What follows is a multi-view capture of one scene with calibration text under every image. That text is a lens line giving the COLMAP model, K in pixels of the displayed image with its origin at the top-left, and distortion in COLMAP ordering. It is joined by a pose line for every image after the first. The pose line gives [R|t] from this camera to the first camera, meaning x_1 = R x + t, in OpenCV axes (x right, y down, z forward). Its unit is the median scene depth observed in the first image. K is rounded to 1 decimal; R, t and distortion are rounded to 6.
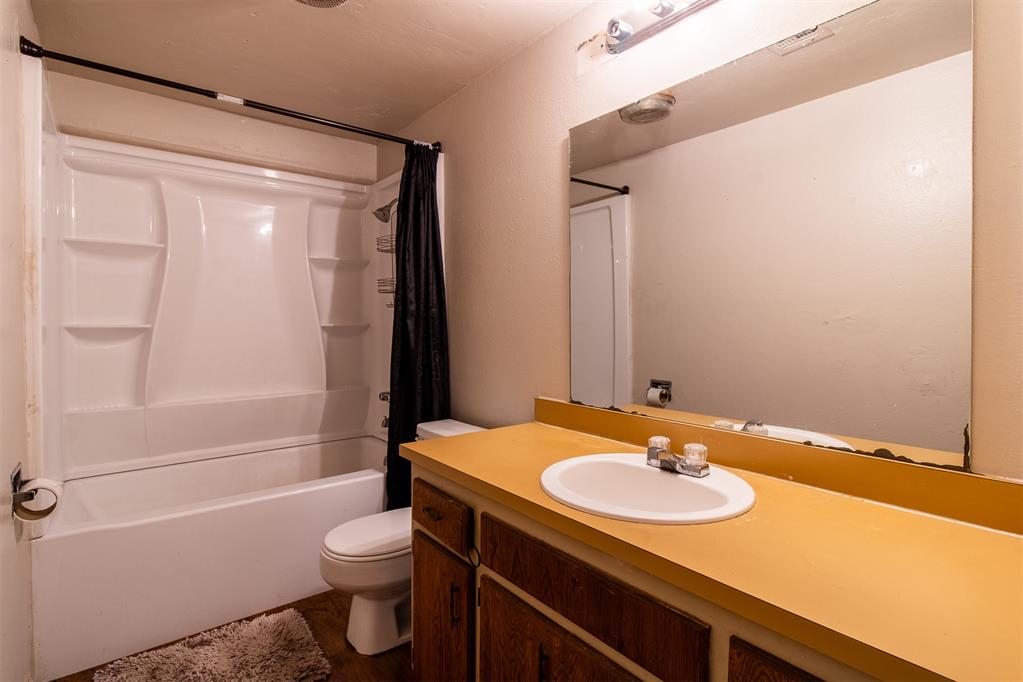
lens RADIAL K [[498.8, 0, 502.7], [0, 498.8, 321.4], [0, 0, 1]] dist [-0.002241, -0.001094]
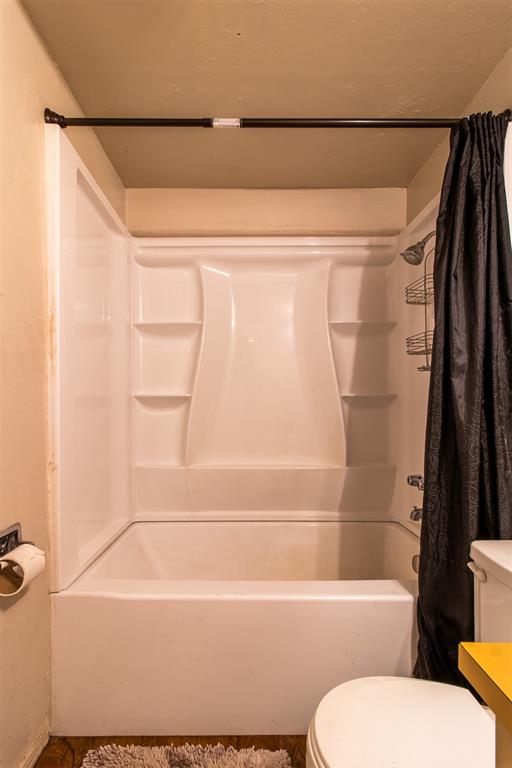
lens RADIAL K [[355.8, 0, 253.6], [0, 355.8, 412.2], [0, 0, 1]] dist [0.000795, 0.000243]
pose [[0.795694, 0.011472, -0.605590, -0.111021], [-0.001270, 0.999850, 0.017271, 0.032694], [0.605698, -0.012973, 0.795589, 0.443009]]
